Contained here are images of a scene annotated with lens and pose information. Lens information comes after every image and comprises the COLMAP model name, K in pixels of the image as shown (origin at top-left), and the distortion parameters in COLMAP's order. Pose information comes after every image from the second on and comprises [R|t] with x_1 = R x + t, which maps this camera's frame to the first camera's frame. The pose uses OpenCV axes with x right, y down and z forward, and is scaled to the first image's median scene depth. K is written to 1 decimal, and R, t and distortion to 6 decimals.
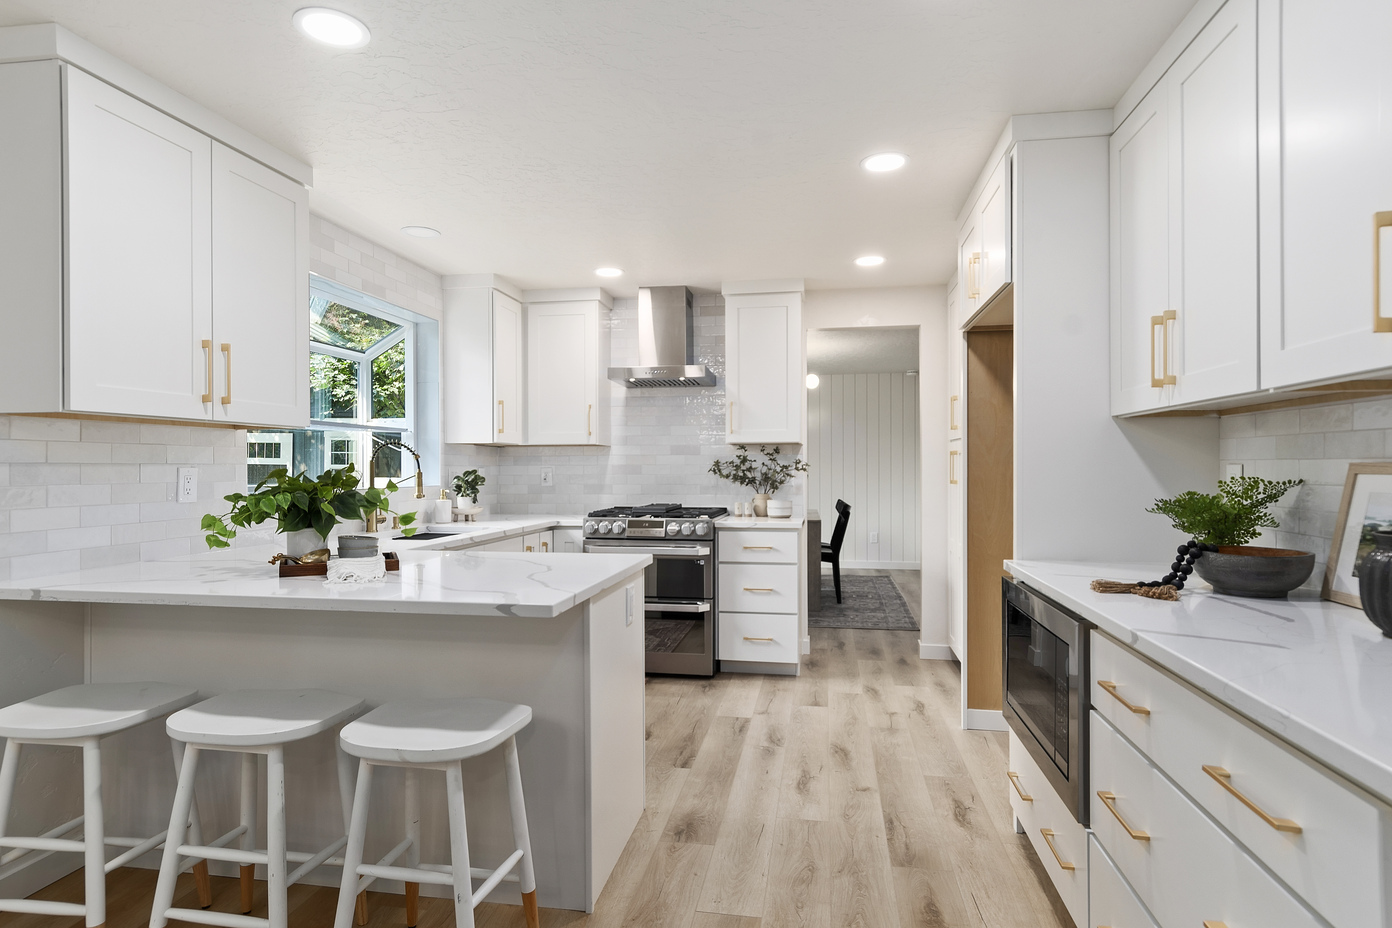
lens RADIAL K [[747.2, 0, 696.0], [0, 747.2, 464.0], [0, 0, 1]] dist [-0.016037, 0.000257]
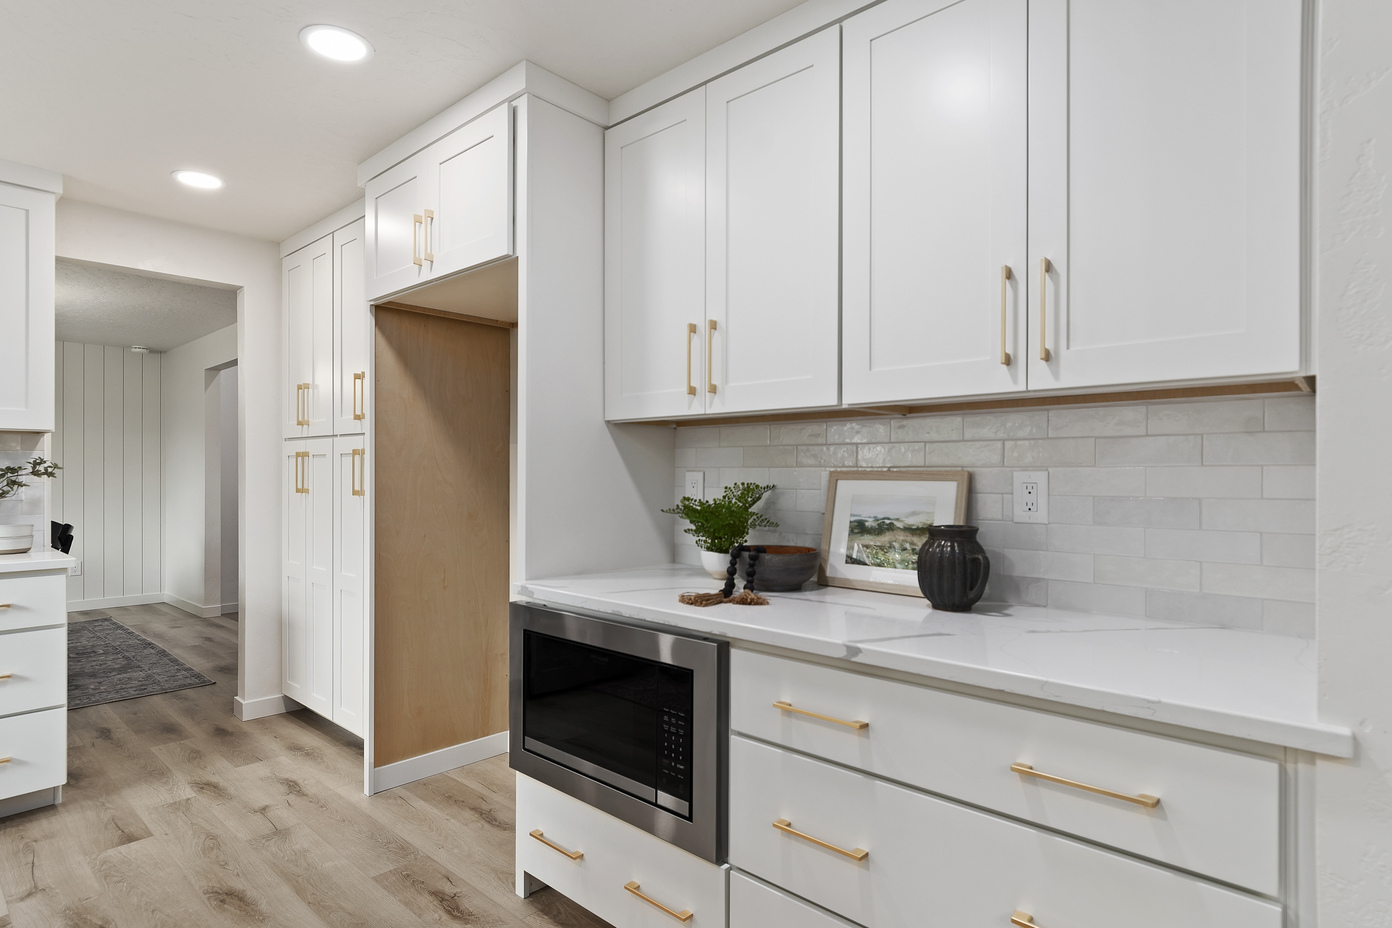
lens RADIAL K [[740.5, 0, 697.5], [0, 740.5, 473.9], [0, 0, 1]] dist [0.000165, 0.000811]
pose [[0.527796, 0.003829, 0.849363, -0.133746], [-0.008909, 0.999960, 0.001029, 0.002054], [-0.849325, -0.008110, 0.527809, 0.266028]]
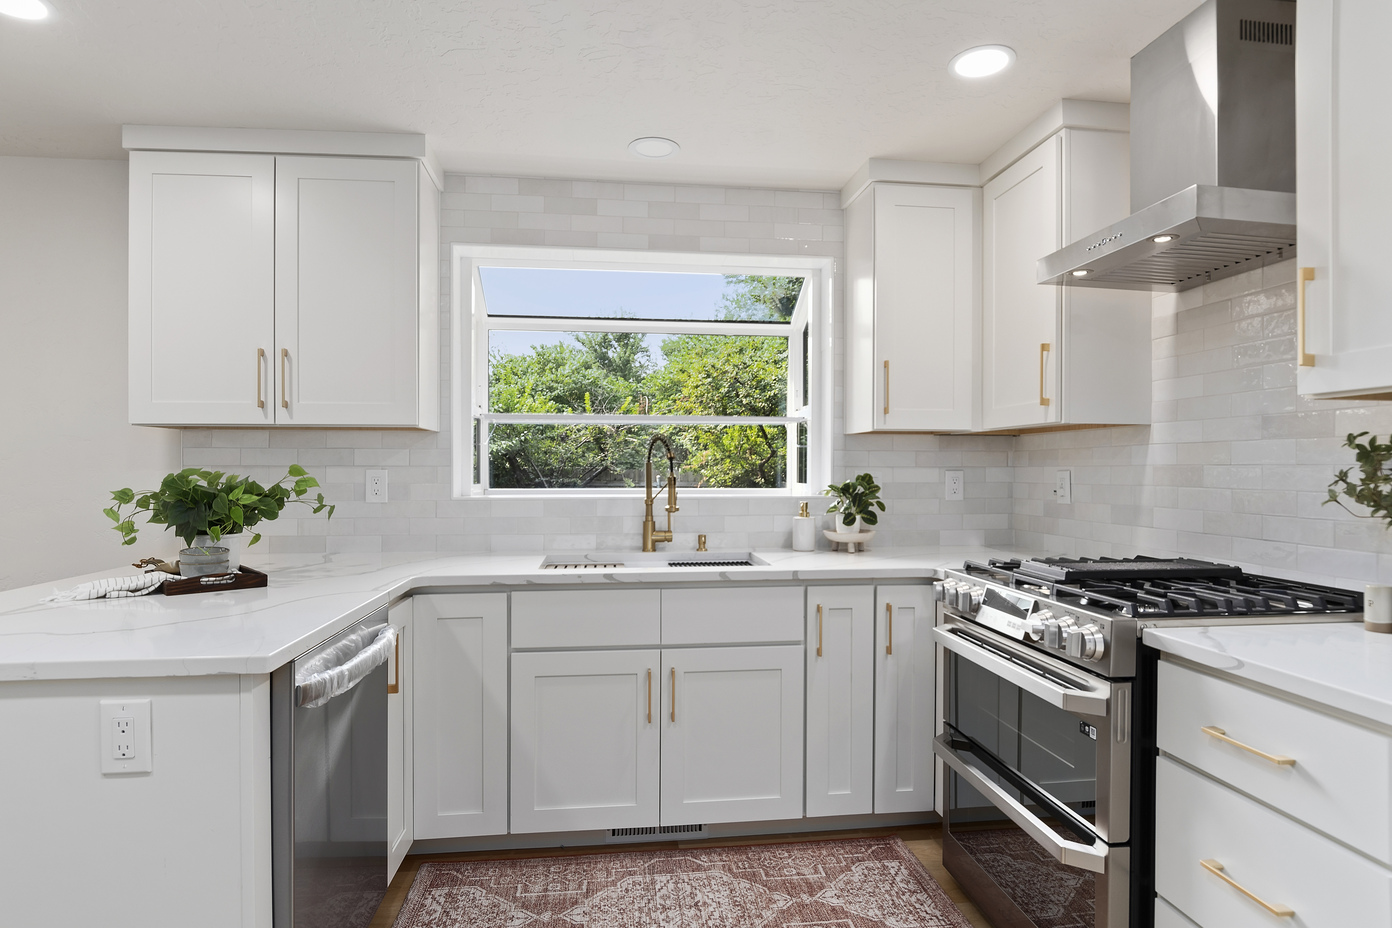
lens RADIAL K [[747.2, 0, 696.0], [0, 747.2, 464.0], [0, 0, 1]] dist [-0.016037, 0.000257]
pose [[0.293516, -0.003166, -0.955949, 0.363054], [0.003326, 0.999992, -0.002290, 0.000737], [0.955948, -0.002508, 0.293524, 0.880040]]
